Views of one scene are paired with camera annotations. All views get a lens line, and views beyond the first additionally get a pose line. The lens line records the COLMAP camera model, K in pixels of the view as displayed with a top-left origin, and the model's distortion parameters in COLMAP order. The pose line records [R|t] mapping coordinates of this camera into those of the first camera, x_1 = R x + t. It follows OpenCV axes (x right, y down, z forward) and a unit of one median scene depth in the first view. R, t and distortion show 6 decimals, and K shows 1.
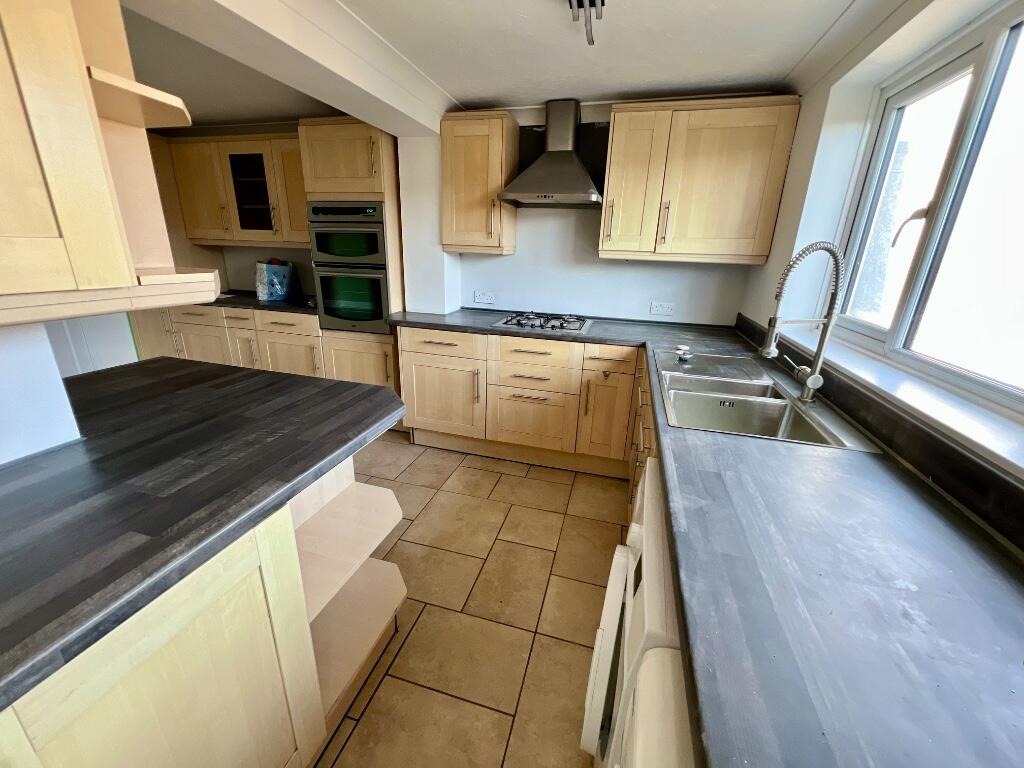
lens RADIAL K [[407.1, 0, 512.0], [0, 407.1, 384.0], [0, 0, 1]] dist [0.000724, 0.000026]
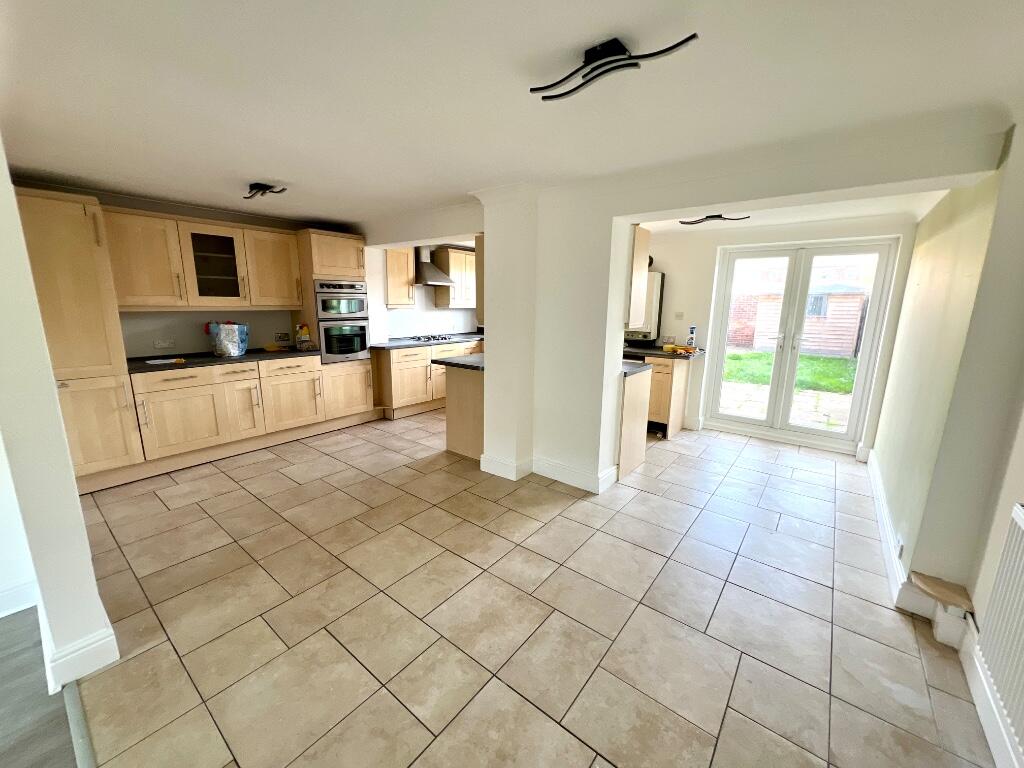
lens RADIAL K [[407.1, 0, 512.0], [0, 407.1, 384.0], [0, 0, 1]] dist [0.000724, 0.000026]
pose [[0.387050, -0.214569, 0.896745, -1.587562], [0.291631, 0.951109, 0.101704, -0.023153], [-0.874725, 0.222154, 0.430702, -0.184939]]
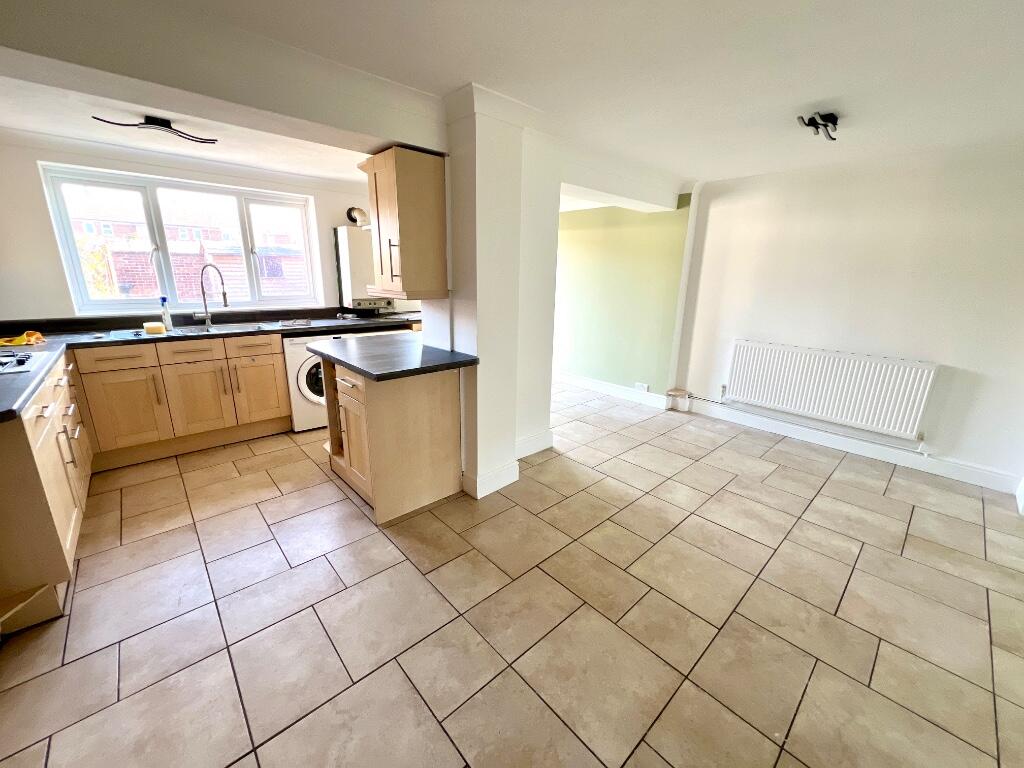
lens RADIAL K [[410.0, 0, 512.0], [0, 410.0, 384.0], [0, 0, 1]] dist [-0.002678, -0.000190]
pose [[-0.848023, -0.184060, 0.496970, -1.028357], [0.122237, 0.844532, 0.521368, -0.349591], [-0.515670, 0.502880, -0.693683, 0.956261]]
